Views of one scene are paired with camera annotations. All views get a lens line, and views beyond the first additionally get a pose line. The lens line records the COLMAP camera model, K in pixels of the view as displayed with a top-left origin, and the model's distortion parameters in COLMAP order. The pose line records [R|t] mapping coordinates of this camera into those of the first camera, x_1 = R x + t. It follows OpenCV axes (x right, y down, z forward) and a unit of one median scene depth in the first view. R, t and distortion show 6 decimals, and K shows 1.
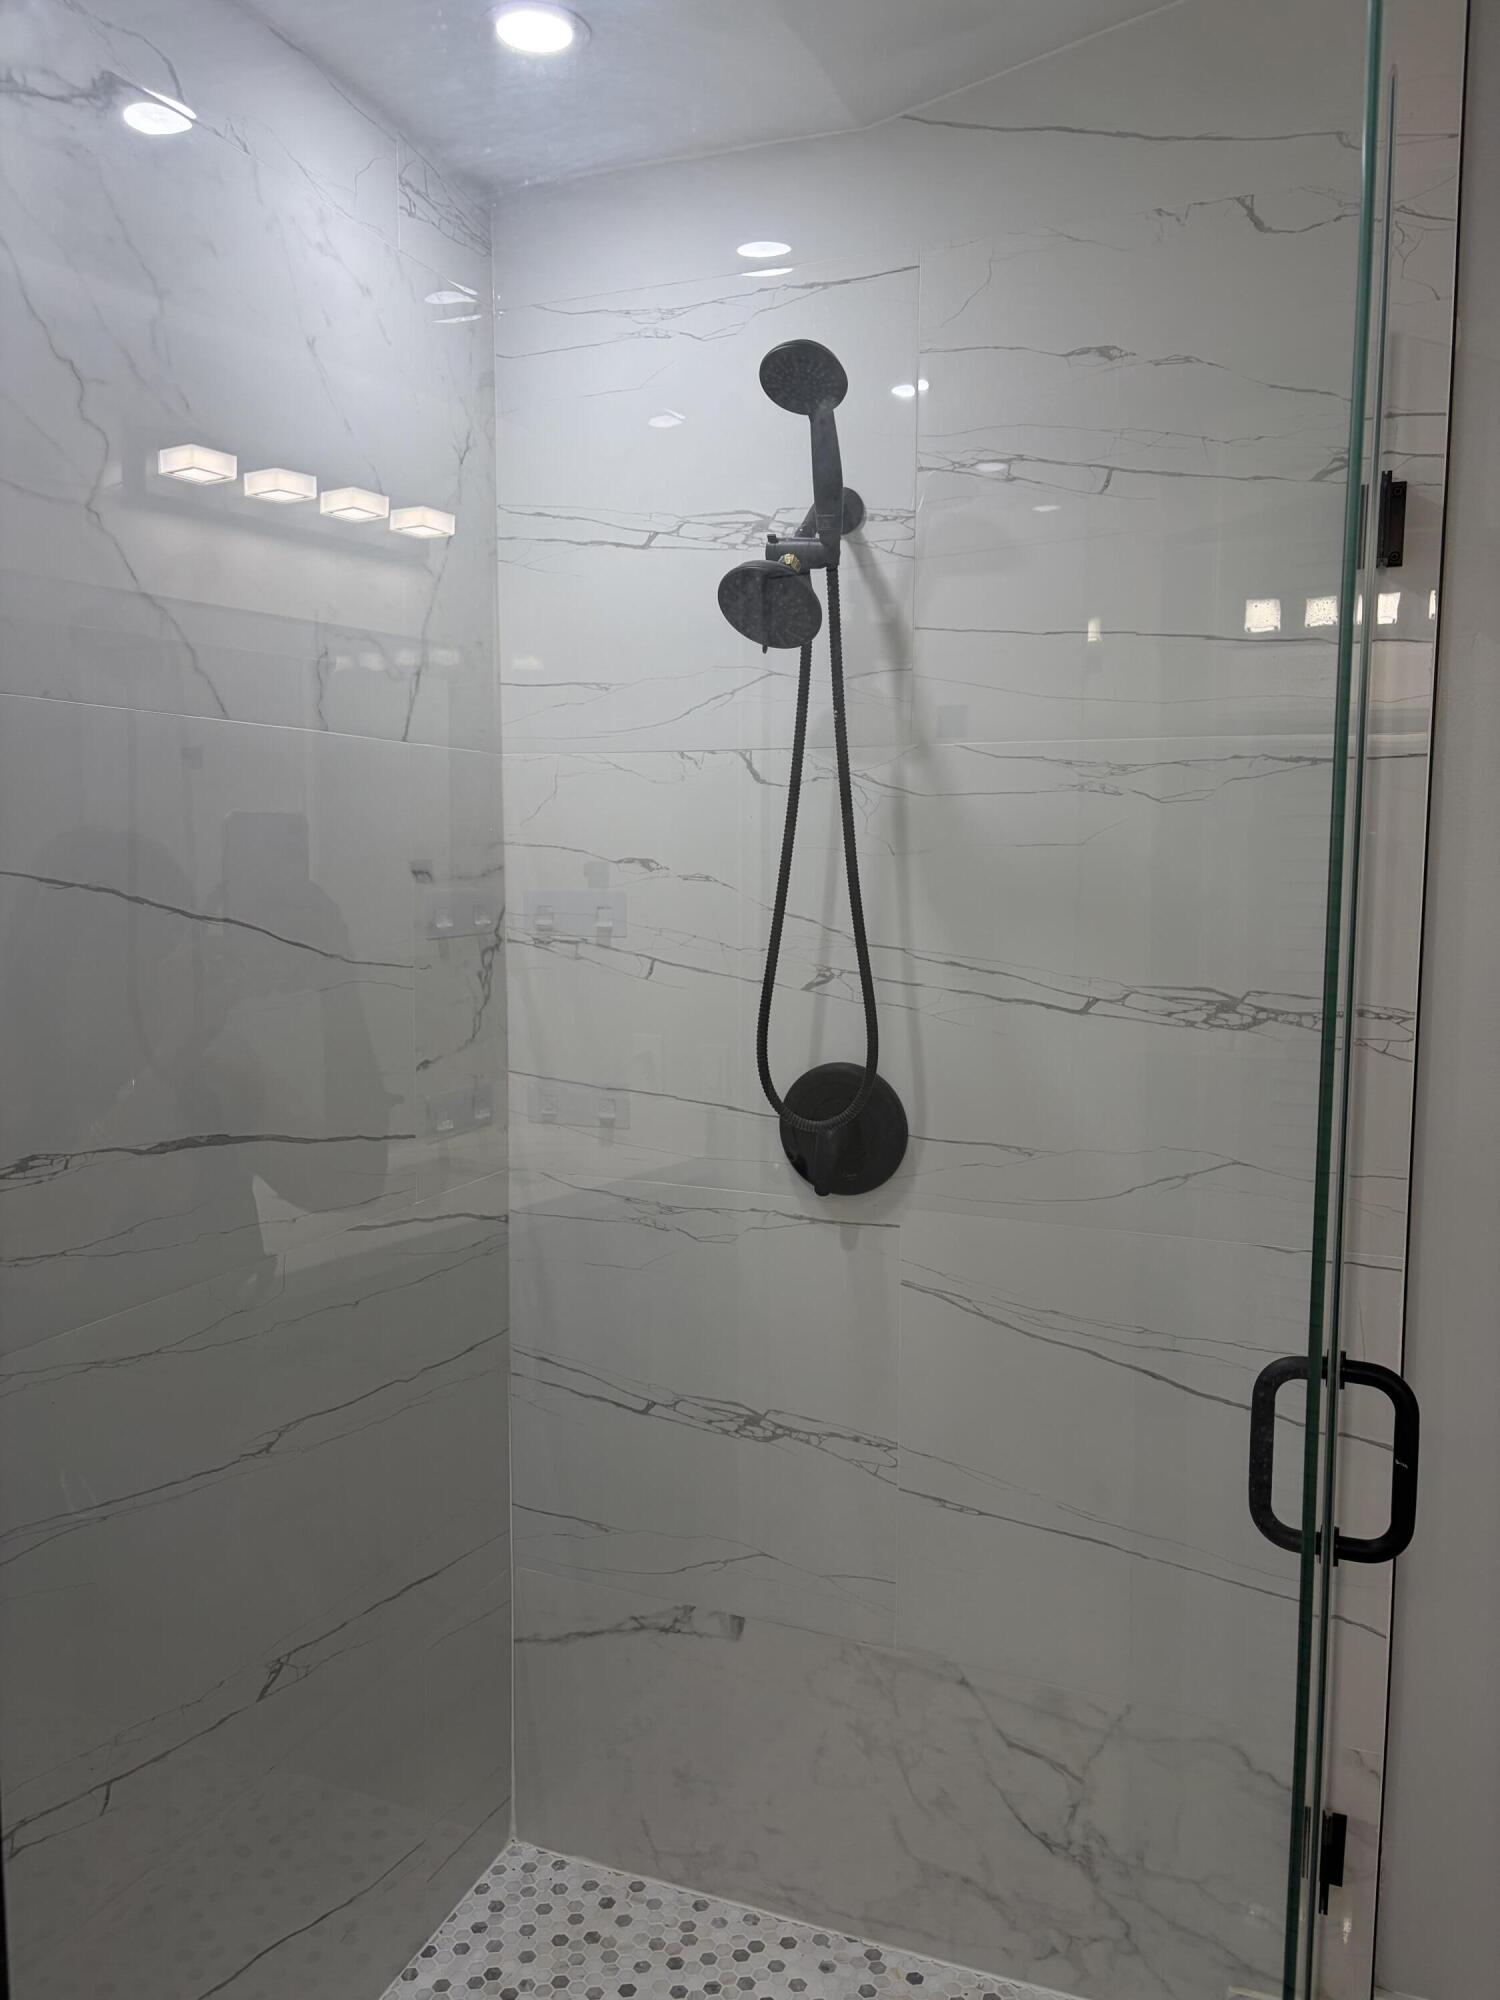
lens RADIAL K [[1510.2, 0, 738.0], [0, 1510.2, 981.4], [0, 0, 1]] dist [0.046178, -0.057497]
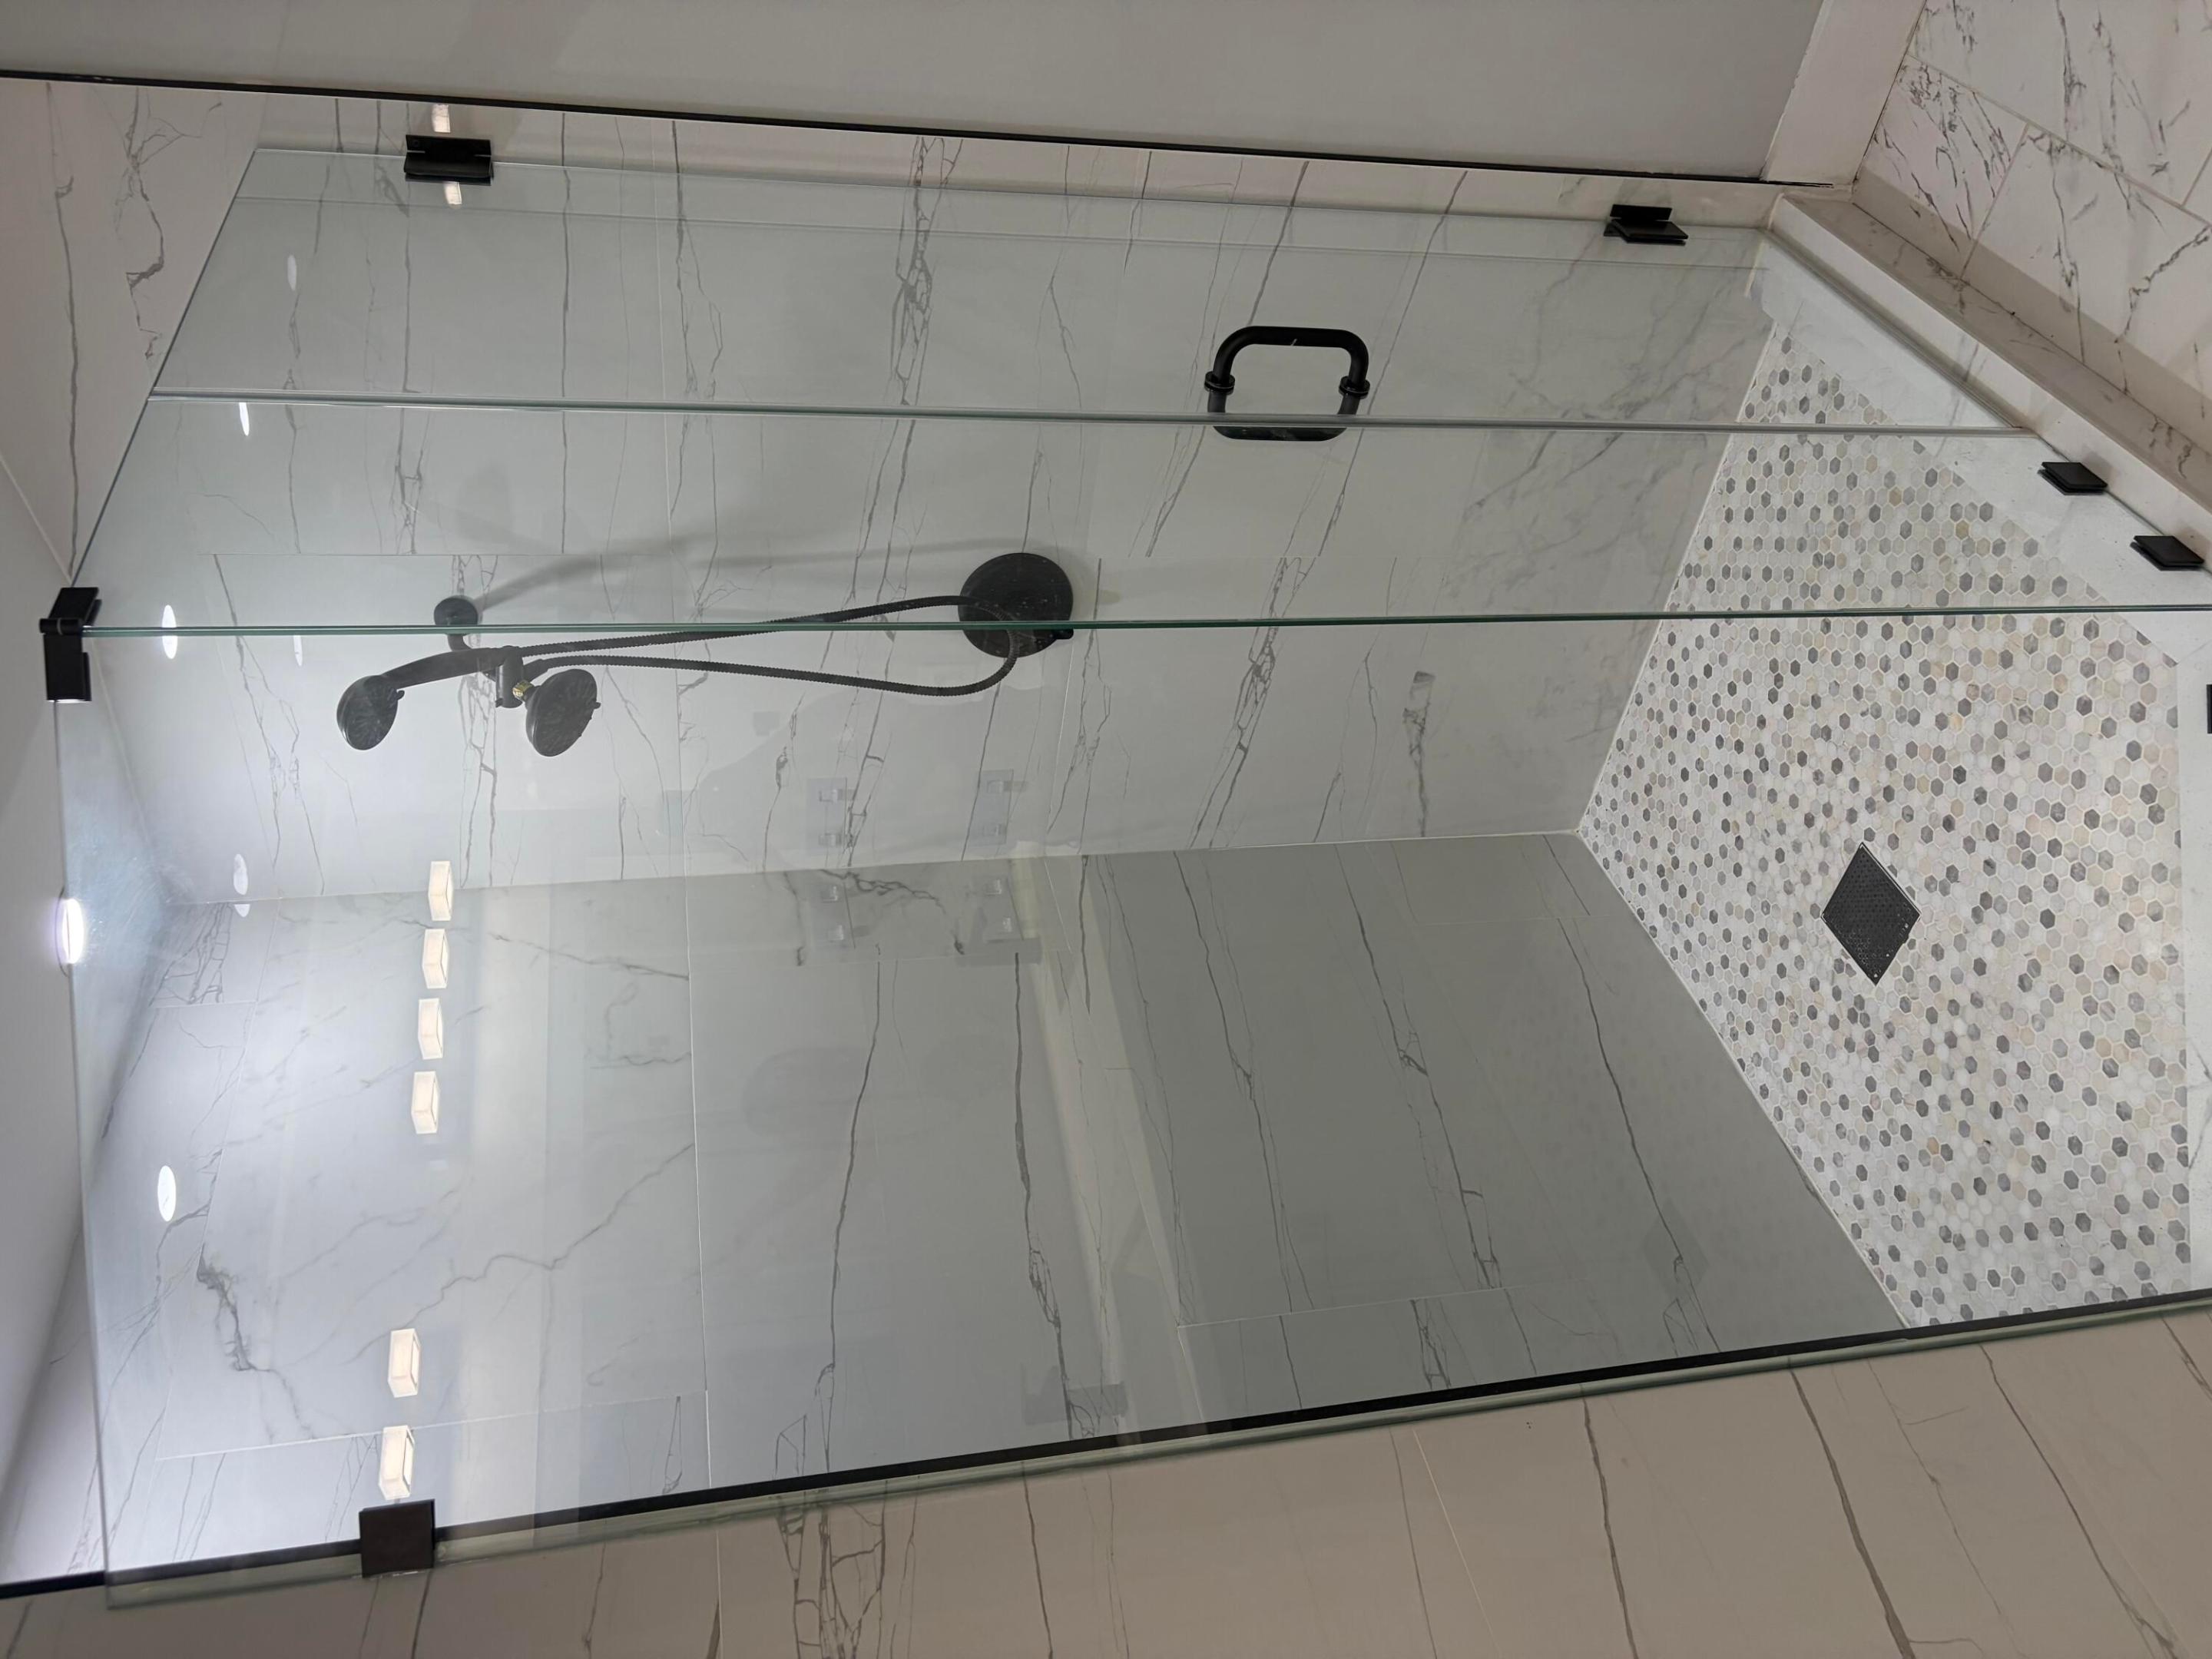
lens RADIAL K [[1670.3, 0, 1098.5], [0, 1670.3, 829.3], [0, 0, 1]] dist [0.046178, -0.057497]
pose [[0.028471, -0.953173, -0.301082, 0.298719], [0.987116, -0.020635, 0.158672, -0.045772], [-0.157455, -0.301720, 0.940305, -0.262140]]
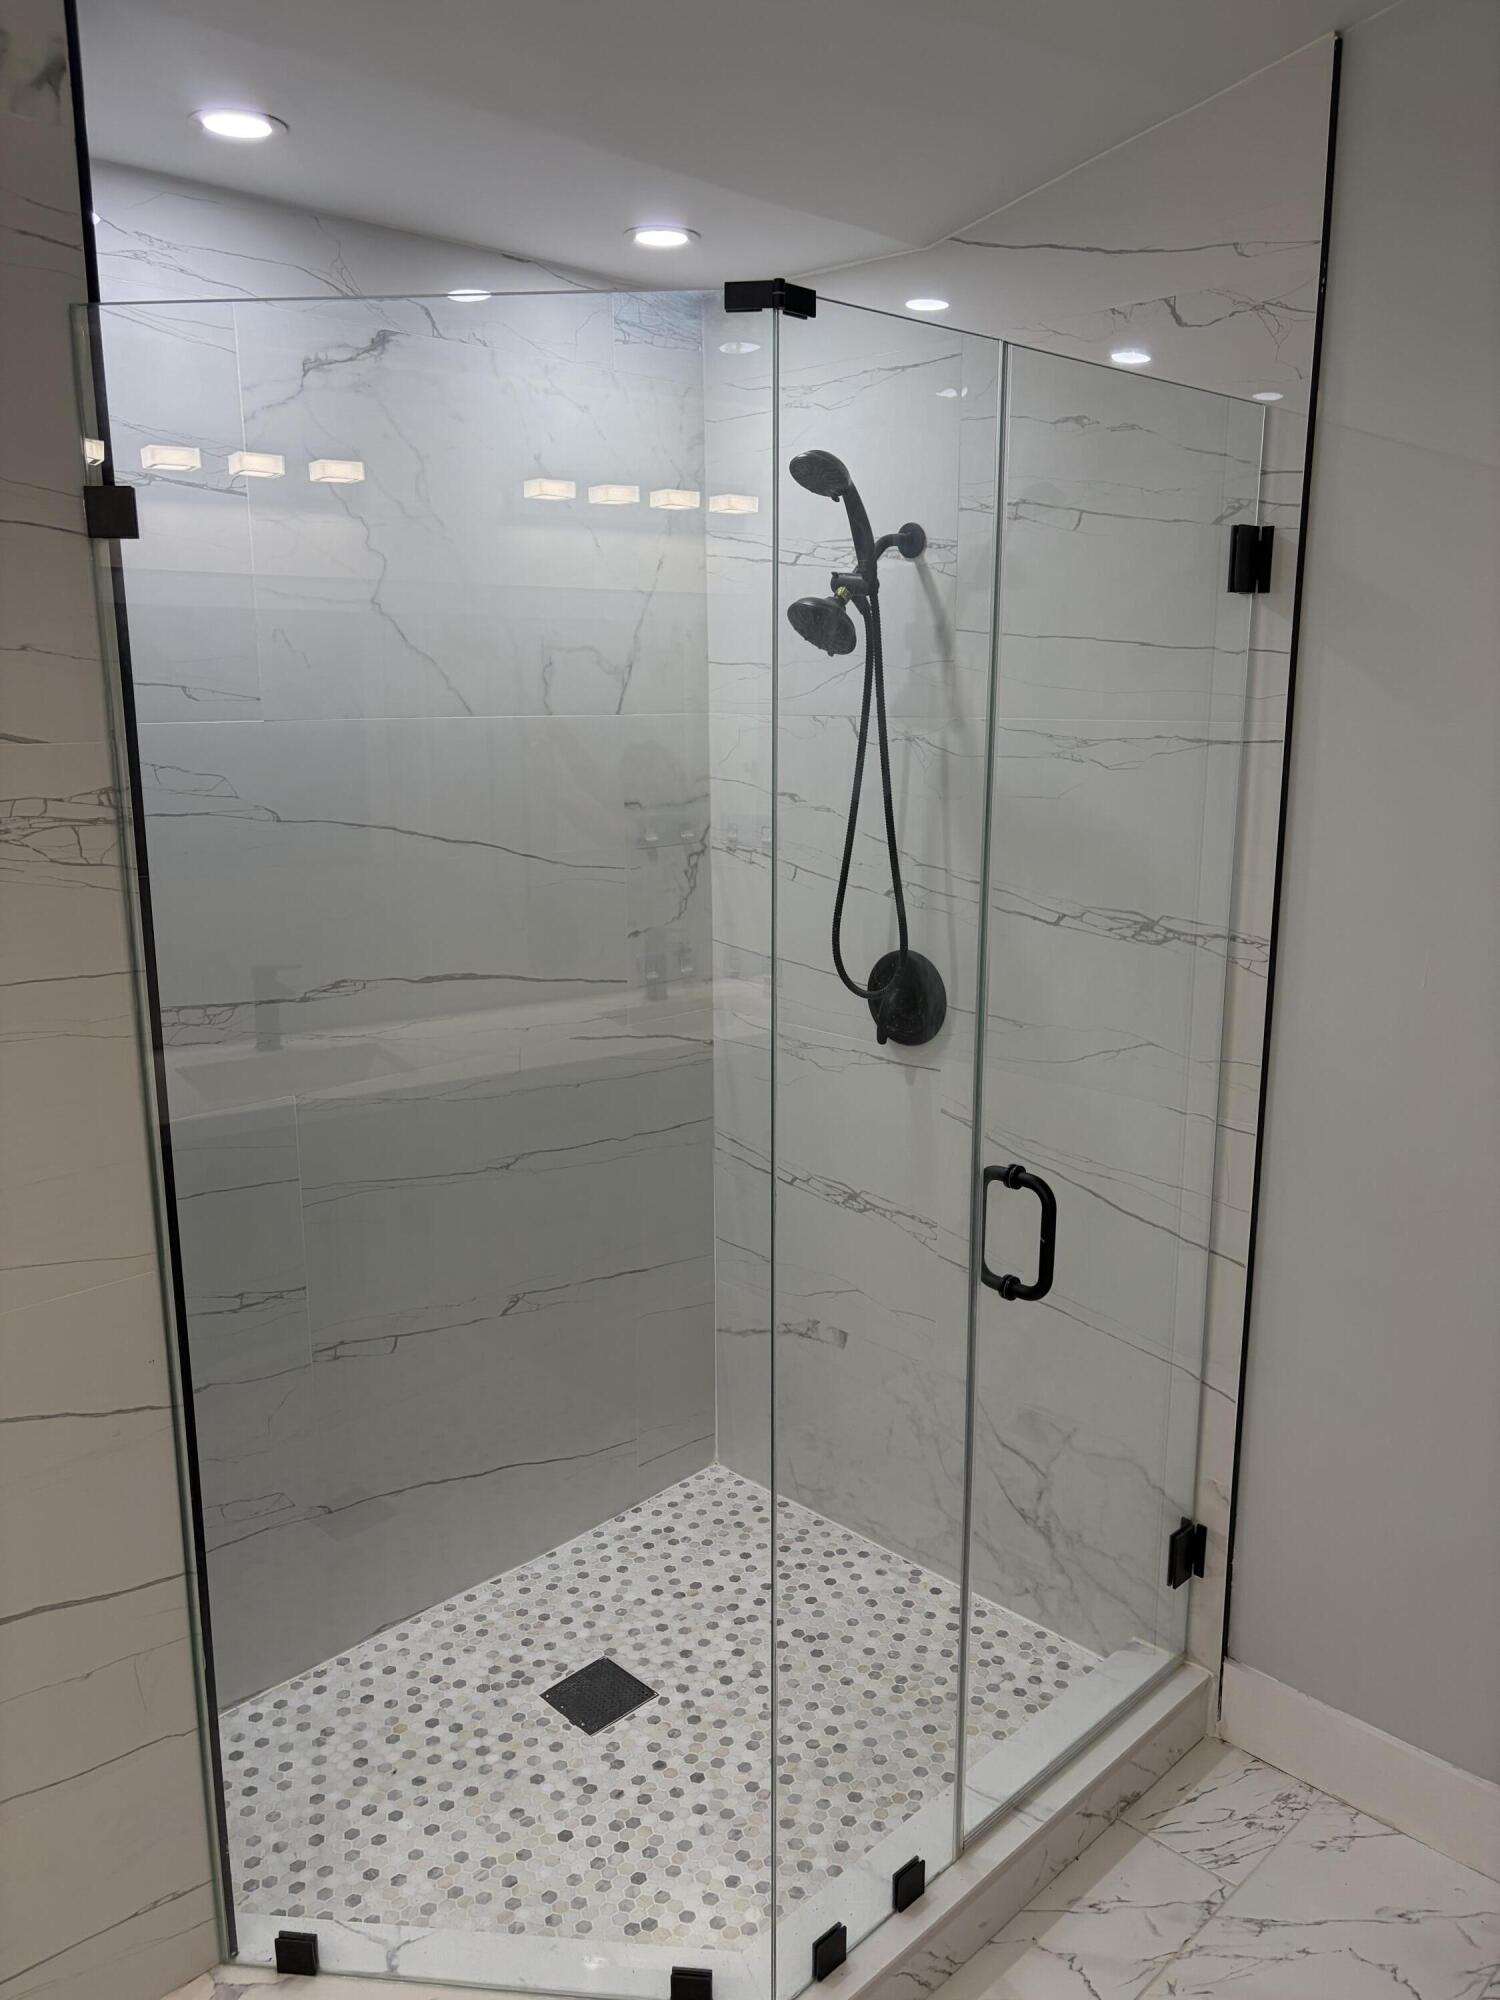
lens RADIAL K [[1510.2, 0, 757.9], [0, 1510.2, 989.1], [0, 0, 1]] dist [0.046178, -0.057497]
pose [[0.925674, 0.069995, -0.371791, 0.466189], [-0.027346, 0.992544, 0.118776, -0.071116], [0.377333, -0.099781, 0.920687, -0.324905]]
